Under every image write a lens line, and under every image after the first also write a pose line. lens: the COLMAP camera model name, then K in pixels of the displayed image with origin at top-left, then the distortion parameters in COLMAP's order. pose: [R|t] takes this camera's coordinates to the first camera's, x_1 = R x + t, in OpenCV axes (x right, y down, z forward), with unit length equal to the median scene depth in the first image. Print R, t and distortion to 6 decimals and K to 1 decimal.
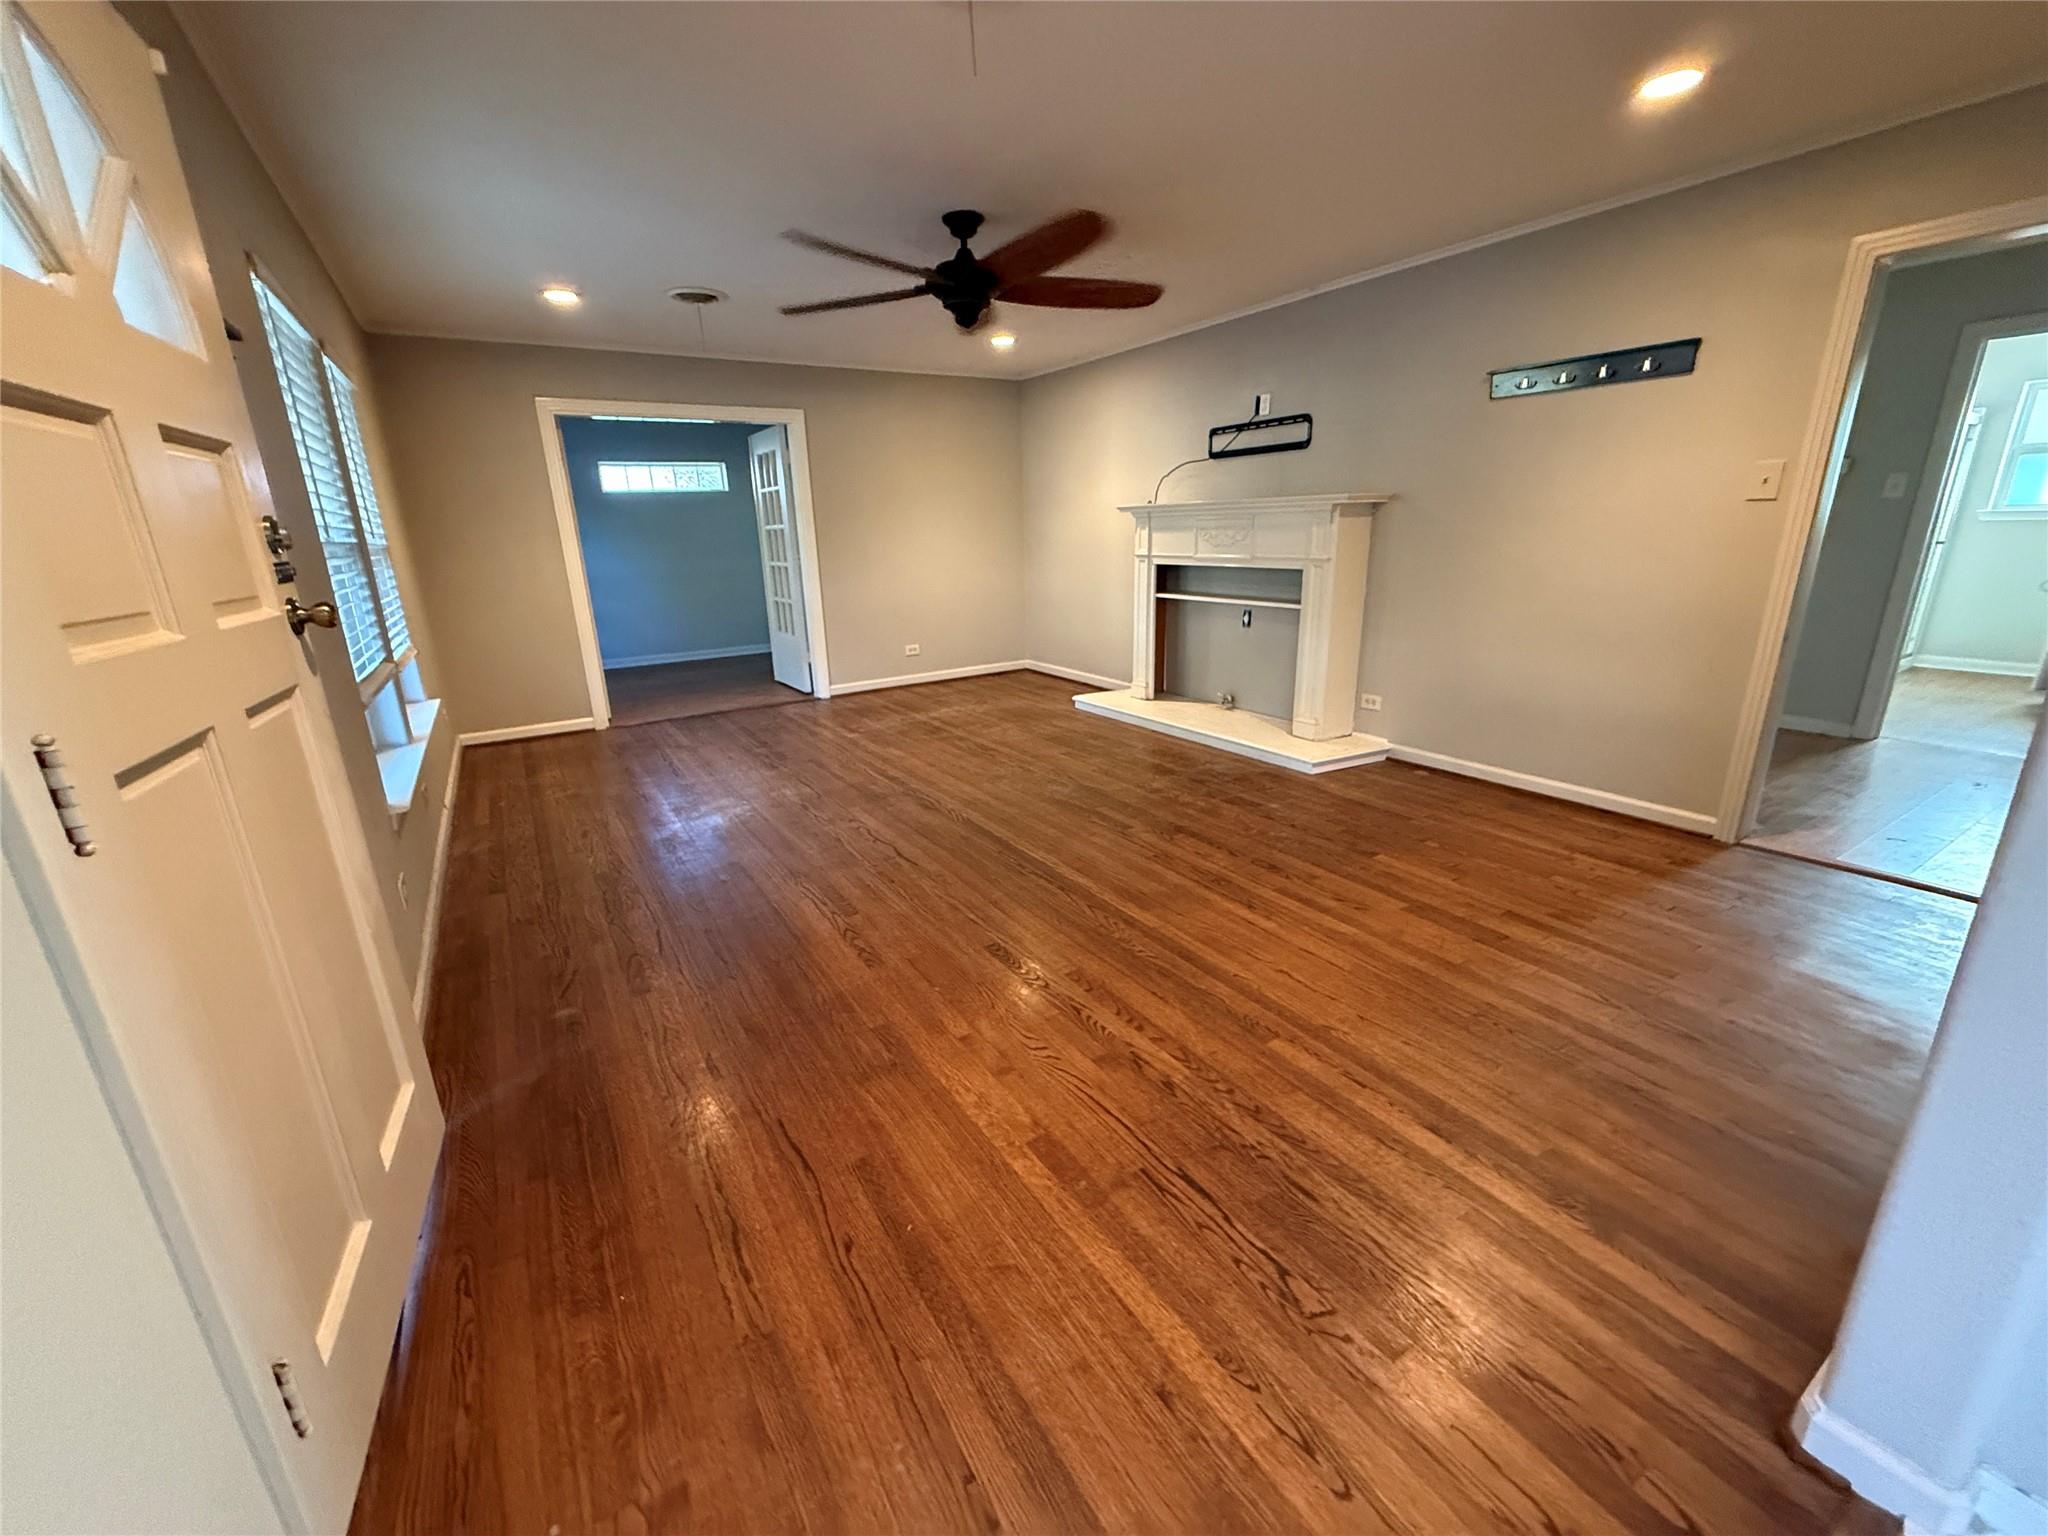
lens RADIAL K [[818.4, 0, 1017.7], [0, 818.4, 769.5], [0, 0, 1]] dist [0.001390, -0.000125]
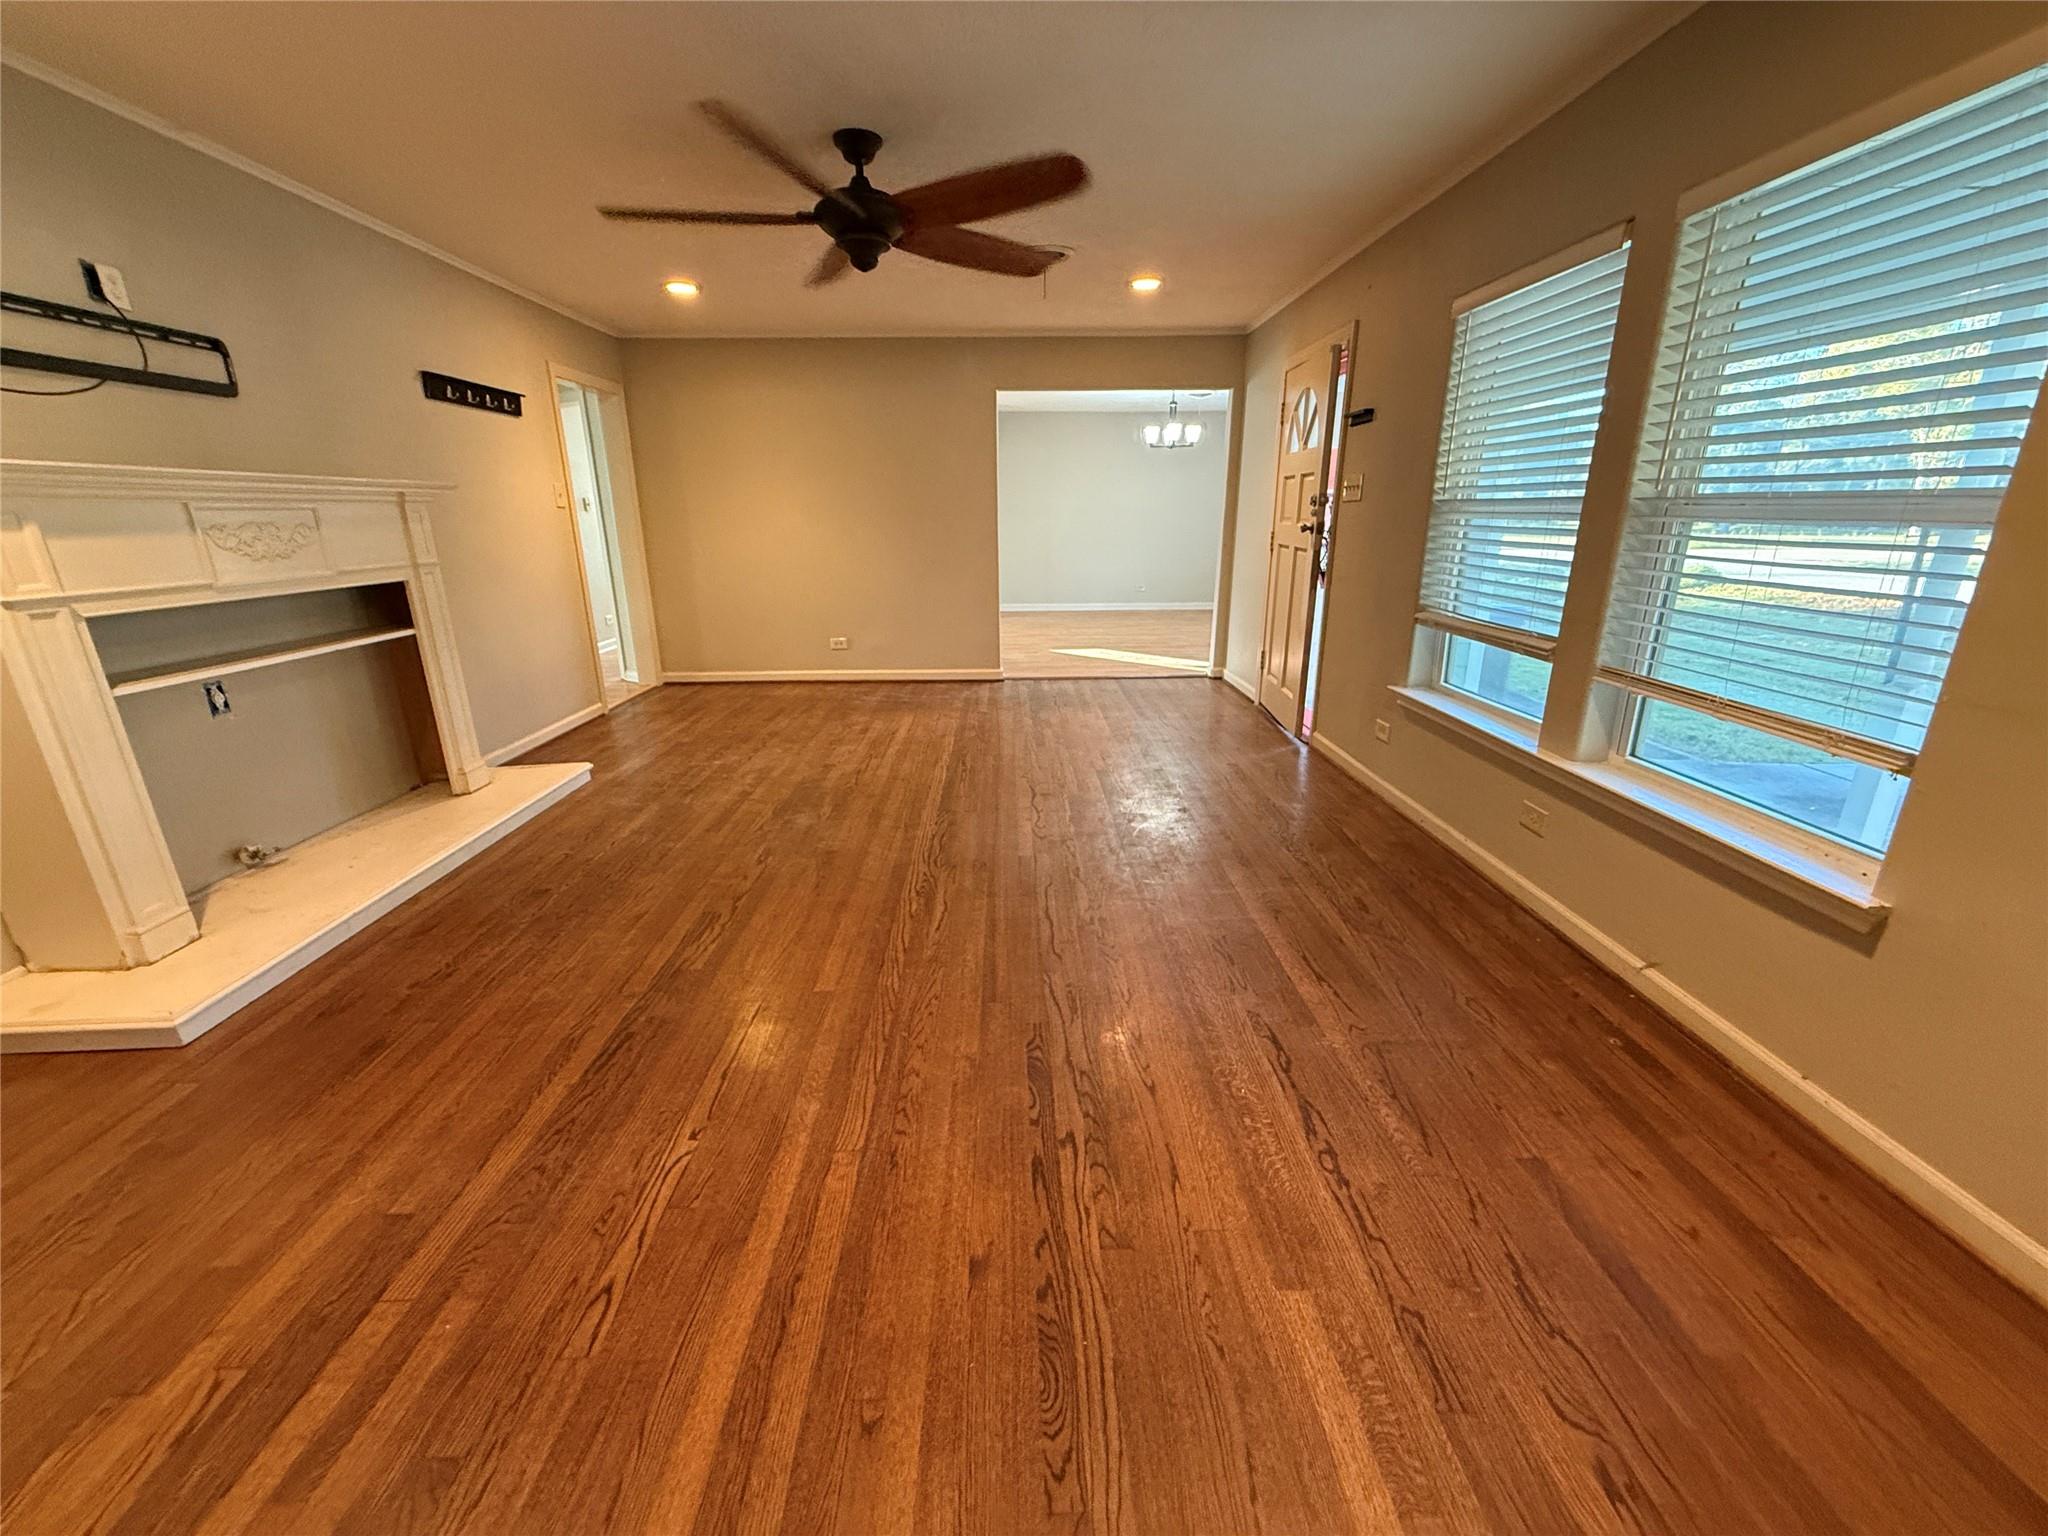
lens RADIAL K [[818.4, 0, 1025.9], [0, 818.4, 767.1], [0, 0, 1]] dist [0.001390, -0.000125]
pose [[-0.860780, -0.121677, 0.494219, -0.497809], [0.173258, 0.842967, 0.509301, -0.367121], [-0.478580, 0.524024, -0.704528, 1.289484]]
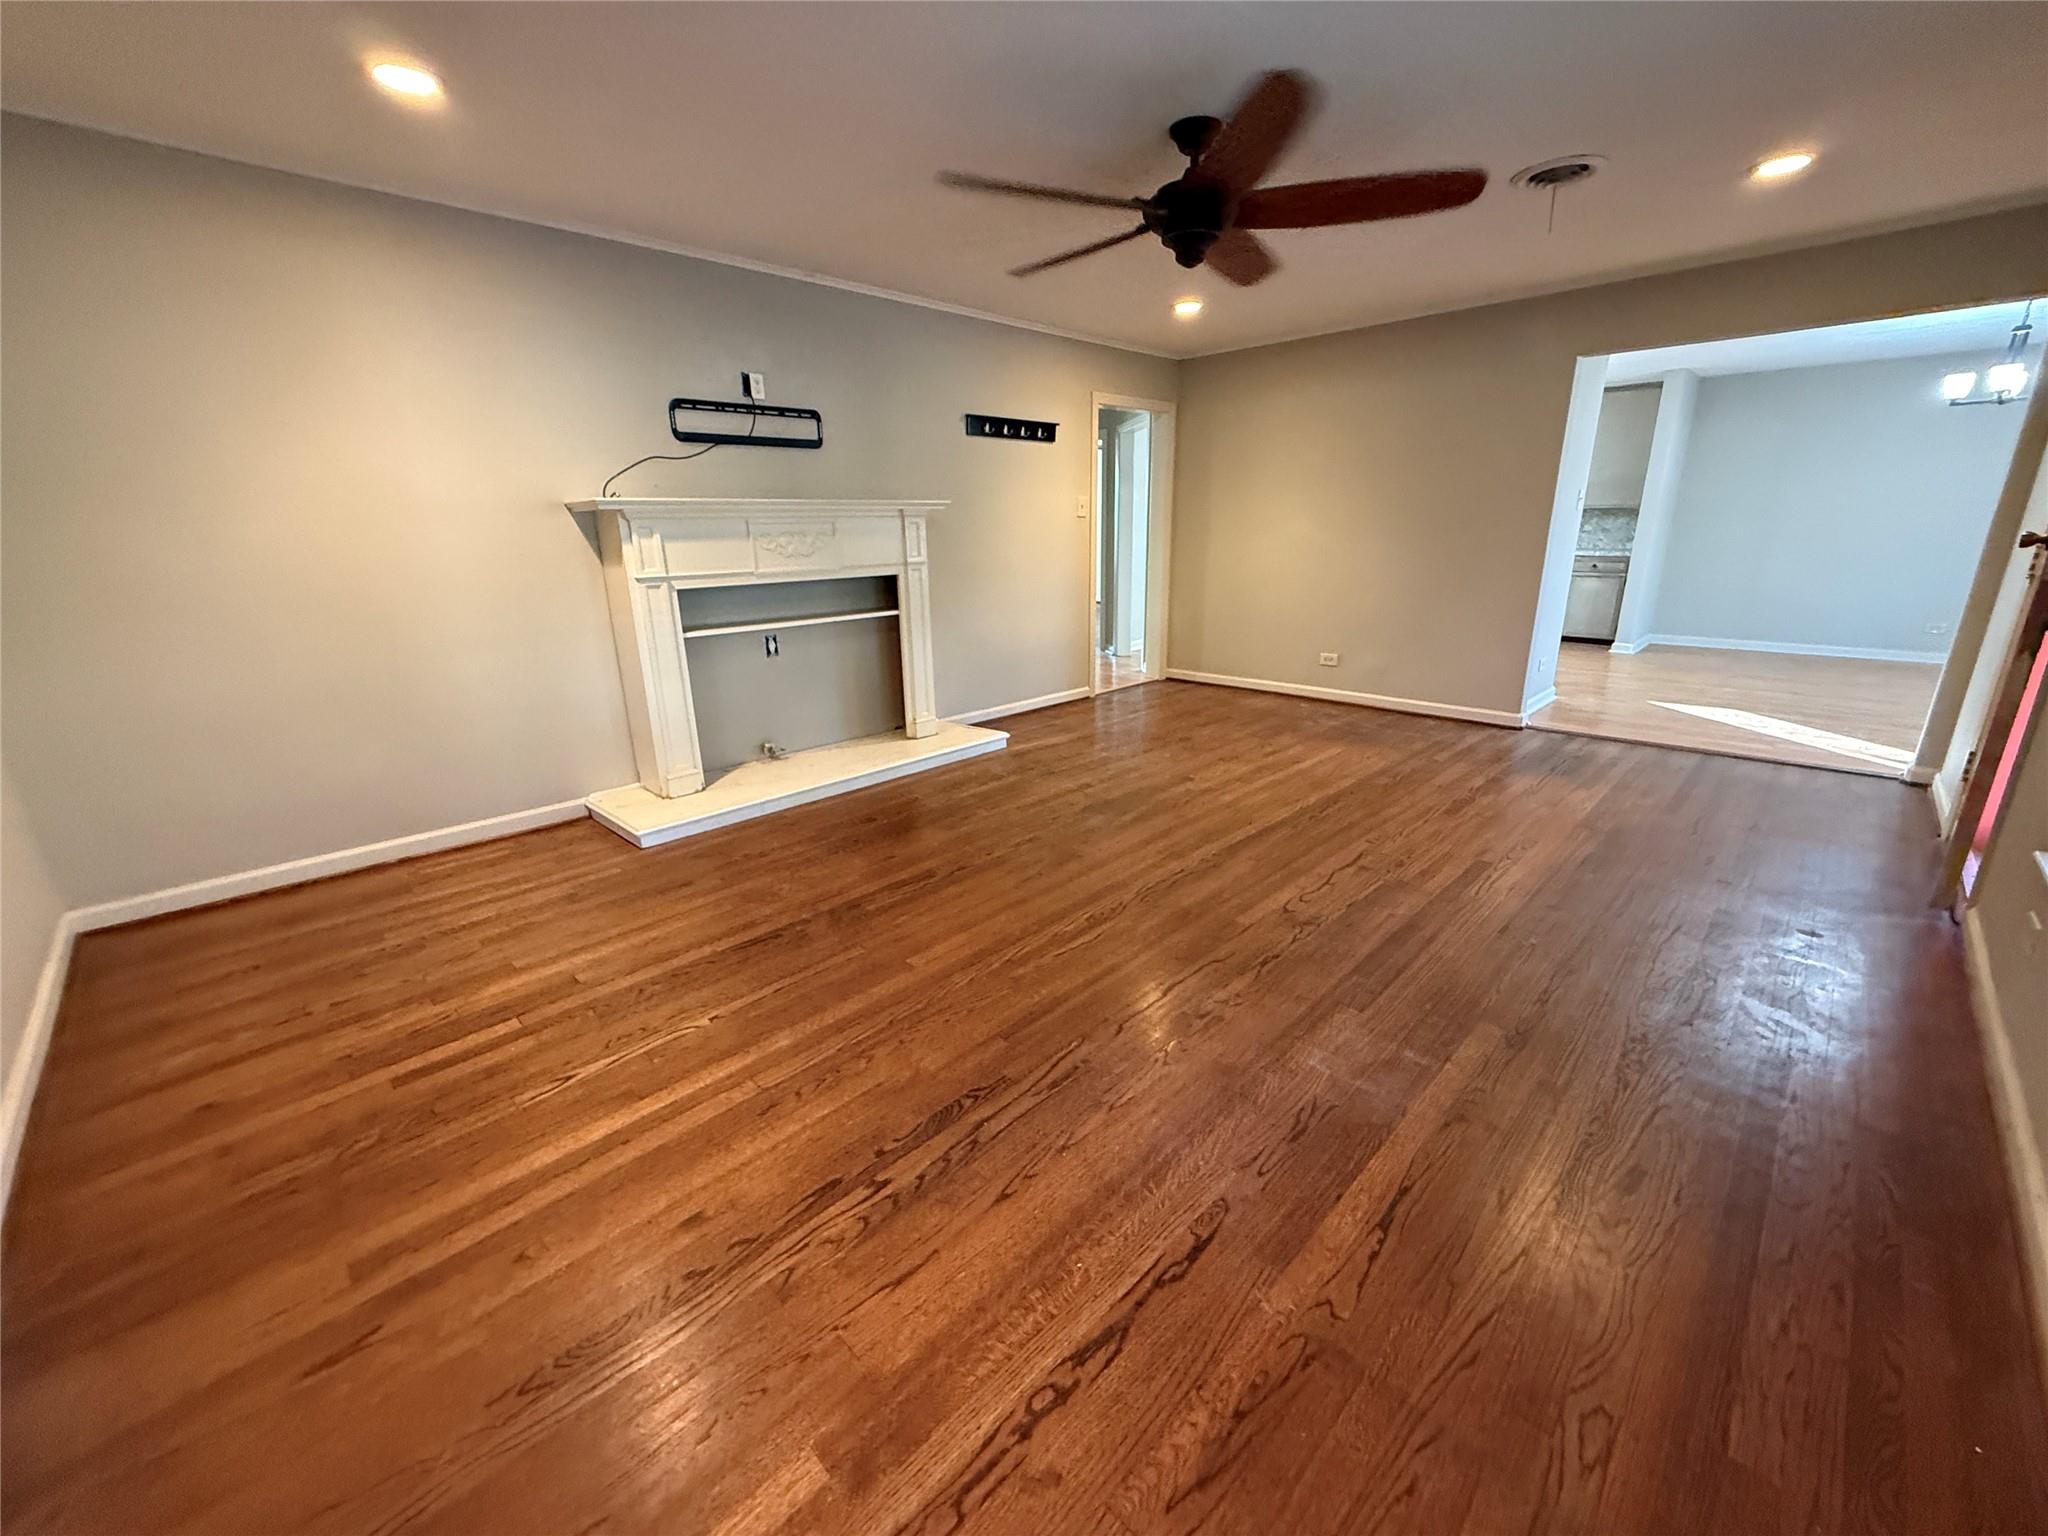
lens RADIAL K [[818.4, 0, 1019.0], [0, 818.4, 769.6], [0, 0, 1]] dist [0.001390, -0.000125]
pose [[-0.224241, -0.251845, 0.941430, -0.653765], [0.301589, 0.900674, 0.312779, -0.285861], [-0.926693, 0.354062, -0.126015, 1.030915]]
